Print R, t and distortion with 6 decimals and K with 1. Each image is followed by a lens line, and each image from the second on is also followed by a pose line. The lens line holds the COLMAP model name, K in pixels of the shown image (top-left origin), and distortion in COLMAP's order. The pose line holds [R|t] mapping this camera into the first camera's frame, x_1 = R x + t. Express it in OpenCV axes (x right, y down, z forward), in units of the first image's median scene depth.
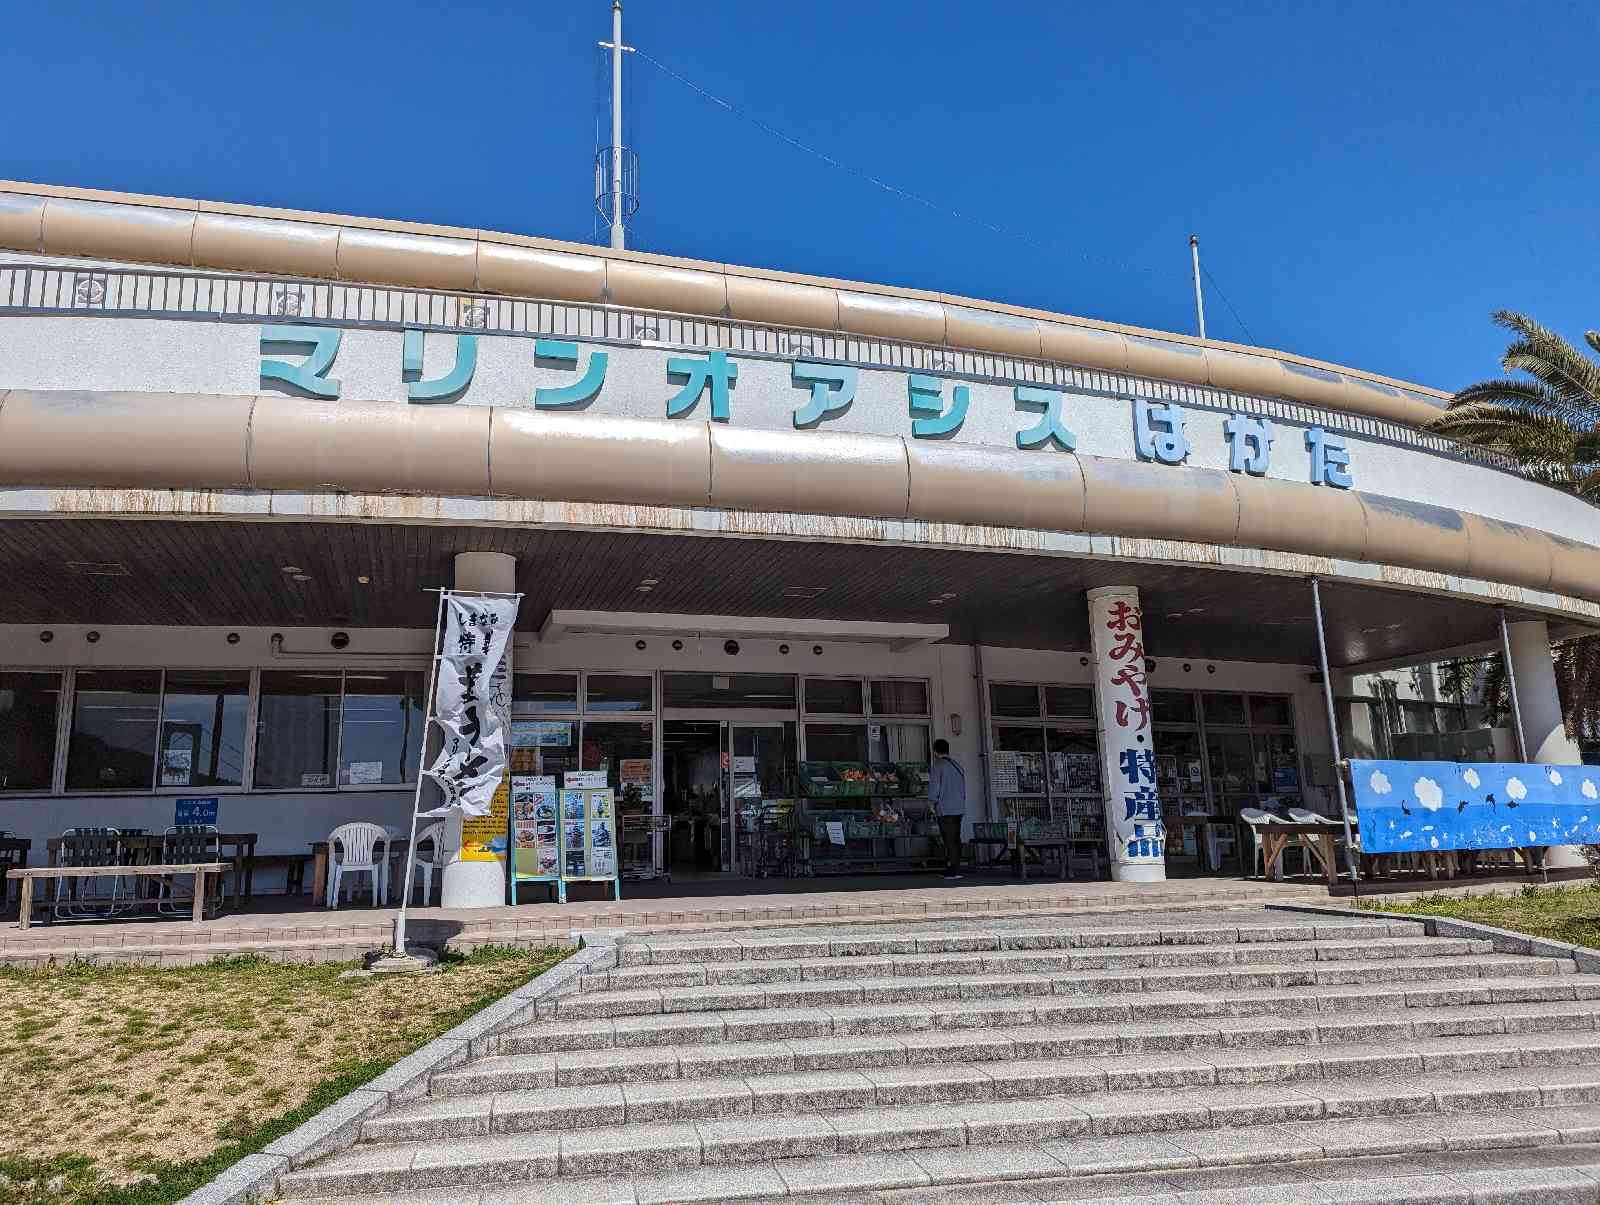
lens RADIAL K [[1227.2, 0, 800.0], [0, 1227.2, 602.5], [0, 0, 1]] dist [0.070008, -0.056252]
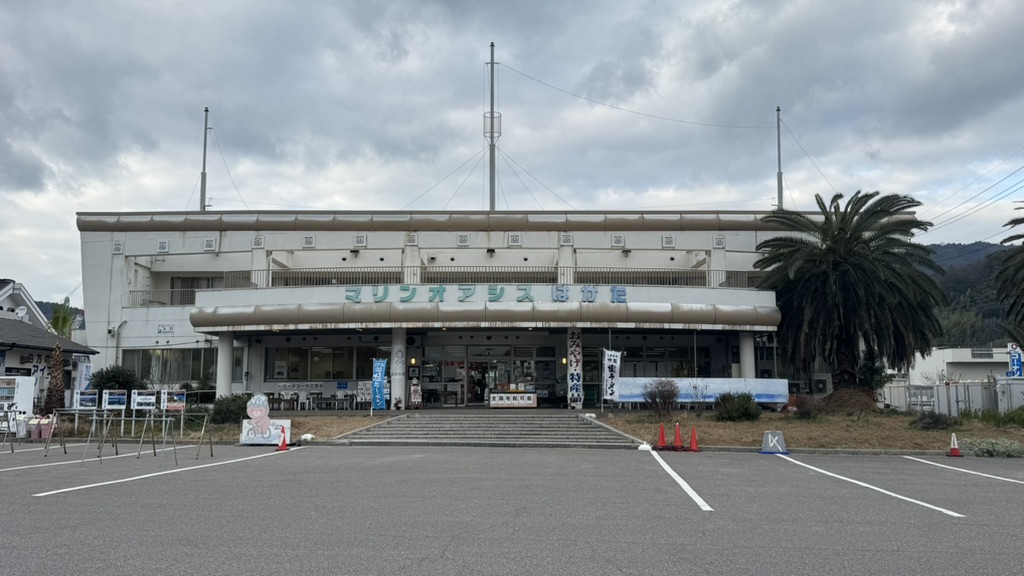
lens RADIAL K [[841.2, 0, 514.2], [0, 841.2, 288.9], [0, 0, 1]] dist [0.135763, -0.254861]
pose [[0.947659, -0.019044, -0.318716, 0.925843], [0.042042, 0.996971, 0.065435, -0.306229], [0.316505, -0.075410, 0.945589, -1.420320]]
